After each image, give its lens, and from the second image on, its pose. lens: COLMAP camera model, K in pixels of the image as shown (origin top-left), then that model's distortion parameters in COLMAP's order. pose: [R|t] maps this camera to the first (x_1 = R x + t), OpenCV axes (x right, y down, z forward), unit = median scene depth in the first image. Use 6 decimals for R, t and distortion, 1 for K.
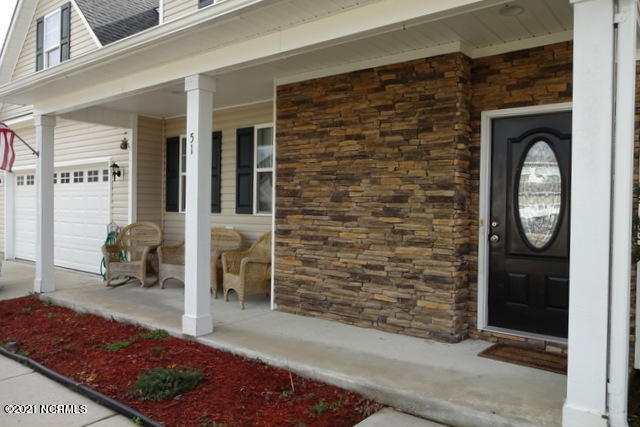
lens RADIAL K [[480.2, 0, 320.0], [0, 480.2, 212.4], [0, 0, 1]] dist [-0.001345, -0.011213]
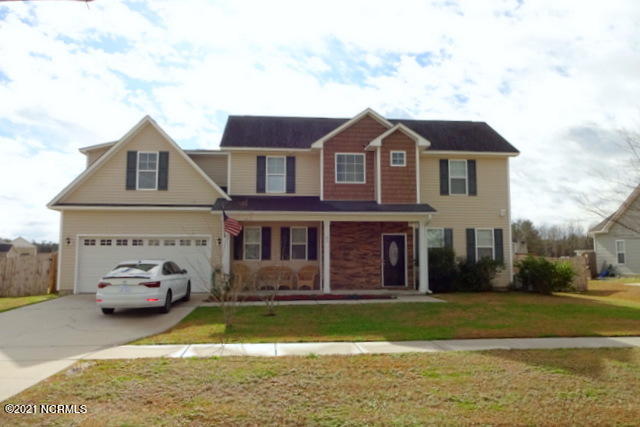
lens RADIAL K [[480.2, 0, 320.0], [0, 480.2, 213.8], [0, 0, 1]] dist [-0.001345, -0.011213]
pose [[0.720684, 0.053147, 0.691224, -2.639264], [0.021024, 0.994923, -0.098419, 0.017144], [-0.692945, 0.085462, 0.715908, -1.458868]]
